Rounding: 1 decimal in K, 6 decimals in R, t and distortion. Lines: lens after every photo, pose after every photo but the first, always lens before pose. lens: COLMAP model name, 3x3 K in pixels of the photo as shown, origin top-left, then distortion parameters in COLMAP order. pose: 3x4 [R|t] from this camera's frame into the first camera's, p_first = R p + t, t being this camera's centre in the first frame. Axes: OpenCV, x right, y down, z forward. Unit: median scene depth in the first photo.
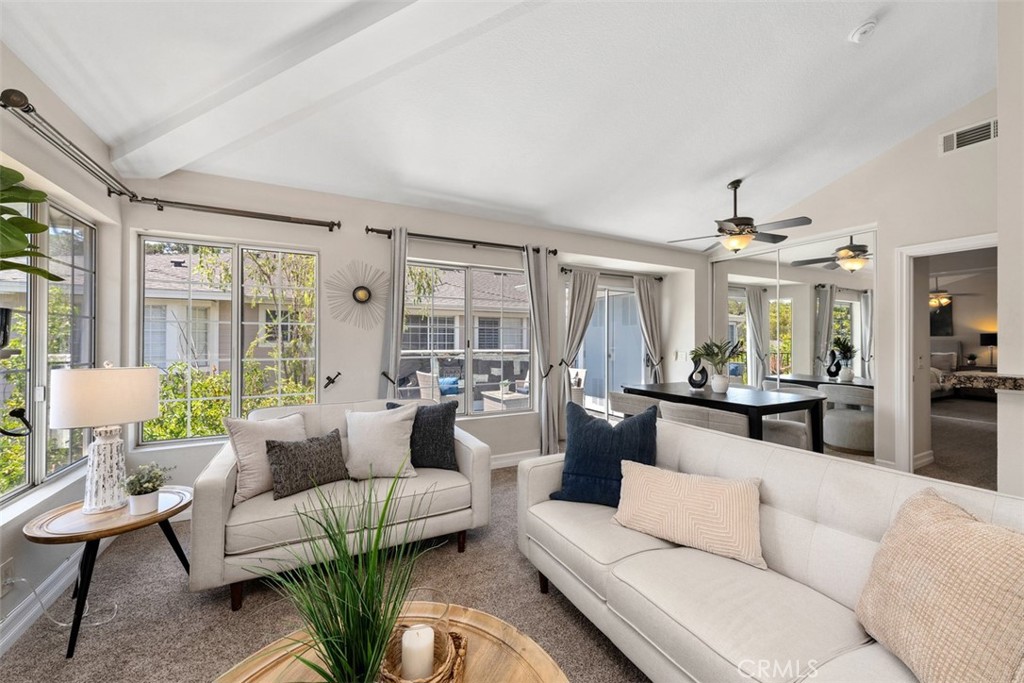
lens RADIAL K [[394.2, 0, 516.3], [0, 394.2, 338.3], [0, 0, 1]] dist [-0.000831, -0.000156]
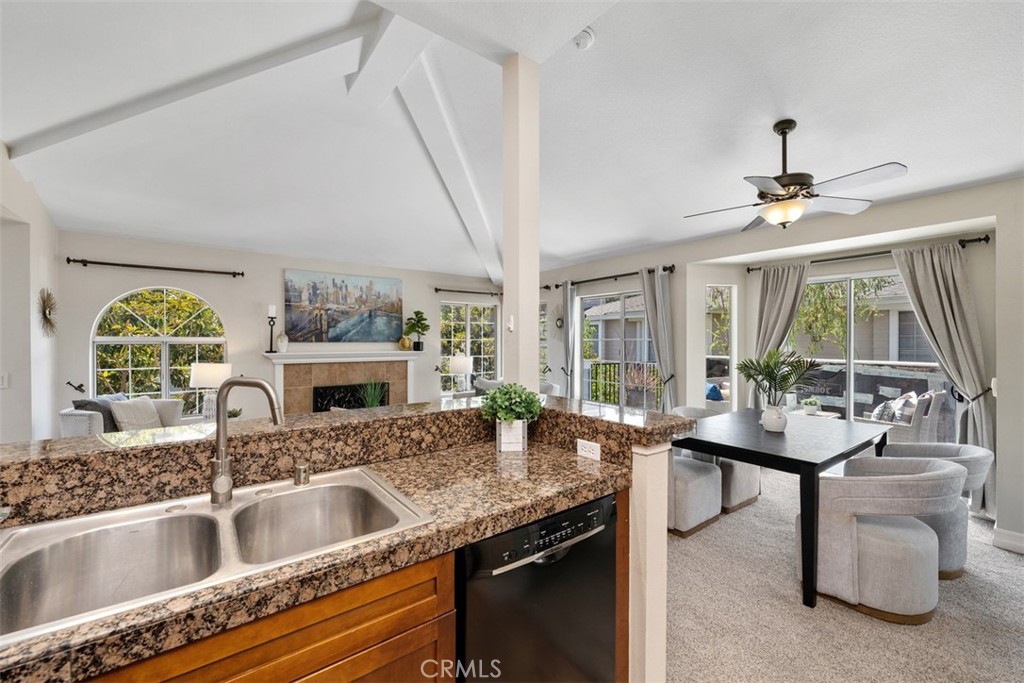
lens RADIAL K [[407.4, 0, 514.2], [0, 407.4, 338.8], [0, 0, 1]] dist [-0.001965, -0.000116]
pose [[0.159329, -0.005248, -0.987212, 1.356352], [0.006906, 0.999967, -0.004201, -0.032964], [0.987201, -0.006149, 0.159360, 0.504547]]
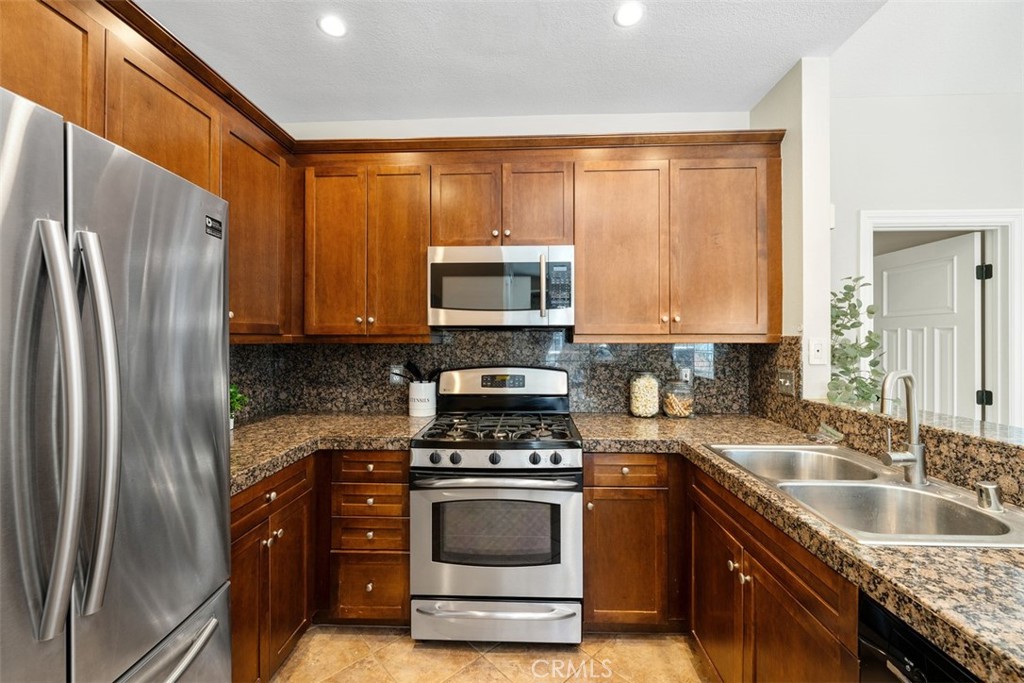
lens RADIAL K [[407.4, 0, 514.2], [0, 407.4, 338.8], [0, 0, 1]] dist [-0.001965, -0.000116]
pose [[-0.863944, -0.000912, 0.503587, 1.094415], [-0.005243, 0.999960, -0.007185, -0.027571], [-0.503560, -0.008848, -0.863915, 0.849071]]
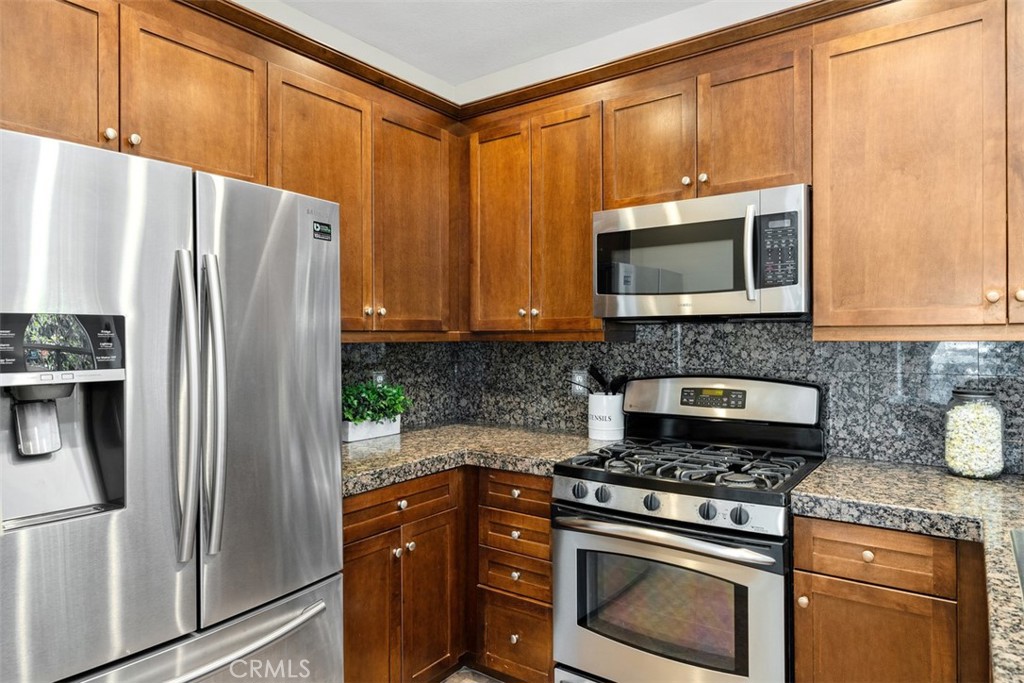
lens RADIAL K [[622.3, 0, 517.1], [0, 622.3, 337.6], [0, 0, 1]] dist [0.002772, -0.001088]
pose [[-0.439419, -0.001000, 0.898282, 0.924535], [-0.002283, 0.999997, -0.000003, -0.028460], [-0.898279, -0.002052, -0.439420, 0.772653]]
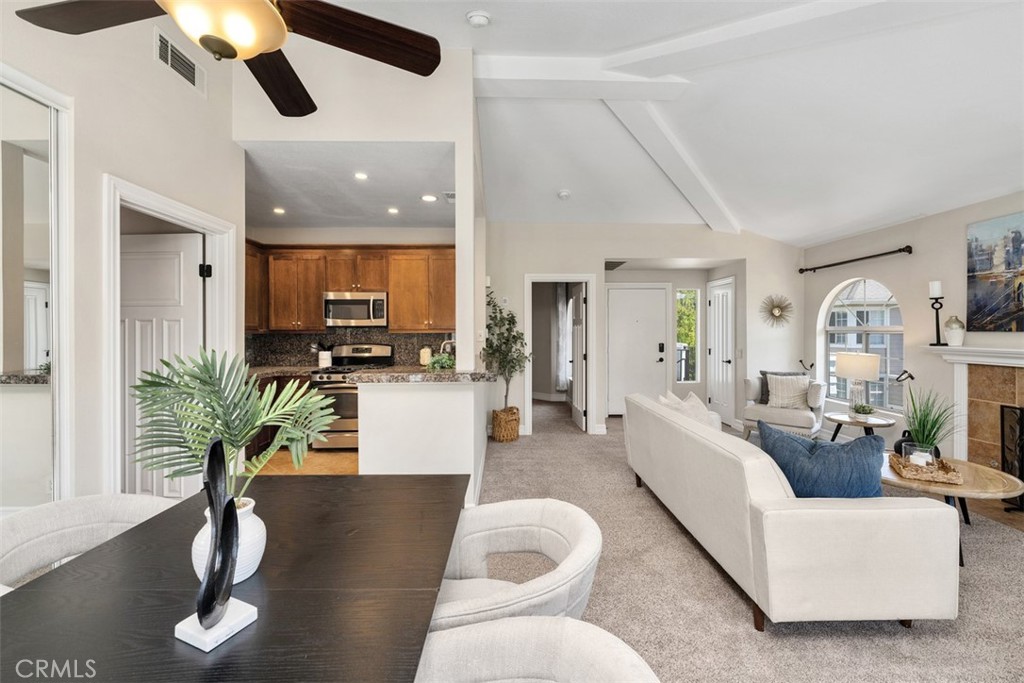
lens RADIAL K [[406.2, 0, 513.8], [0, 406.2, 333.0], [0, 0, 1]] dist [-0.000541, 0.000121]
pose [[-0.893021, -0.001328, 0.450013, 0.276441], [-0.001781, 0.999998, -0.000583, -0.026257], [-0.450011, -0.001322, -0.893022, 1.358693]]
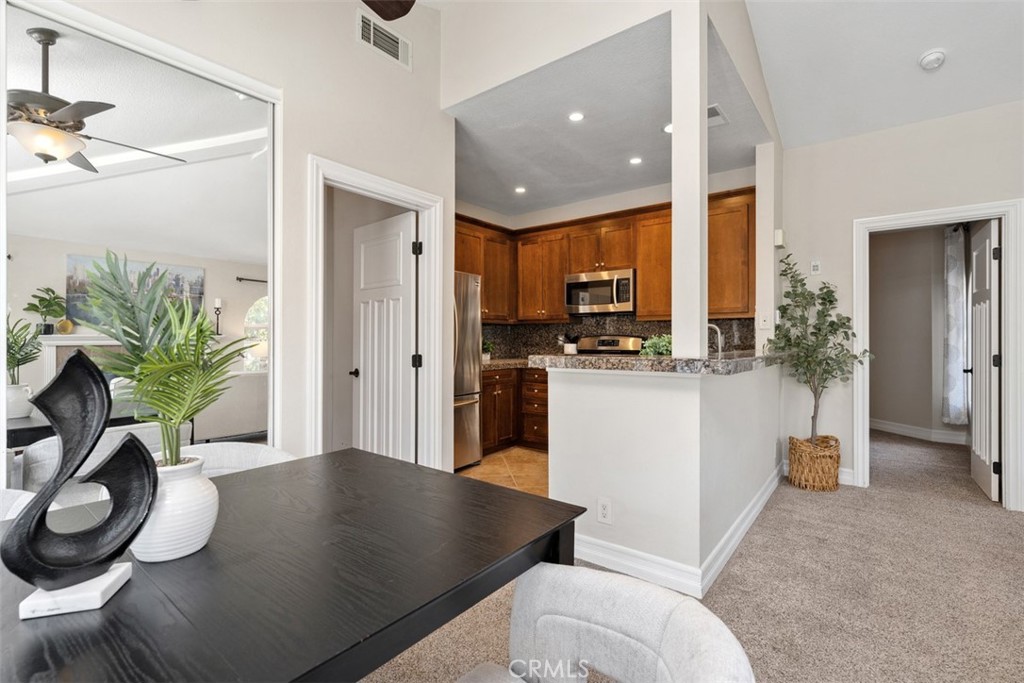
lens RADIAL K [[467.1, 0, 515.4], [0, 467.1, 337.8], [0, 0, 1]] dist [0.002067, -0.000243]
pose [[-0.409223, 0.000950, 0.912434, 0.268561], [-0.006853, 0.999968, -0.004115, 0.029902], [-0.912409, -0.007937, -0.409203, 1.112625]]
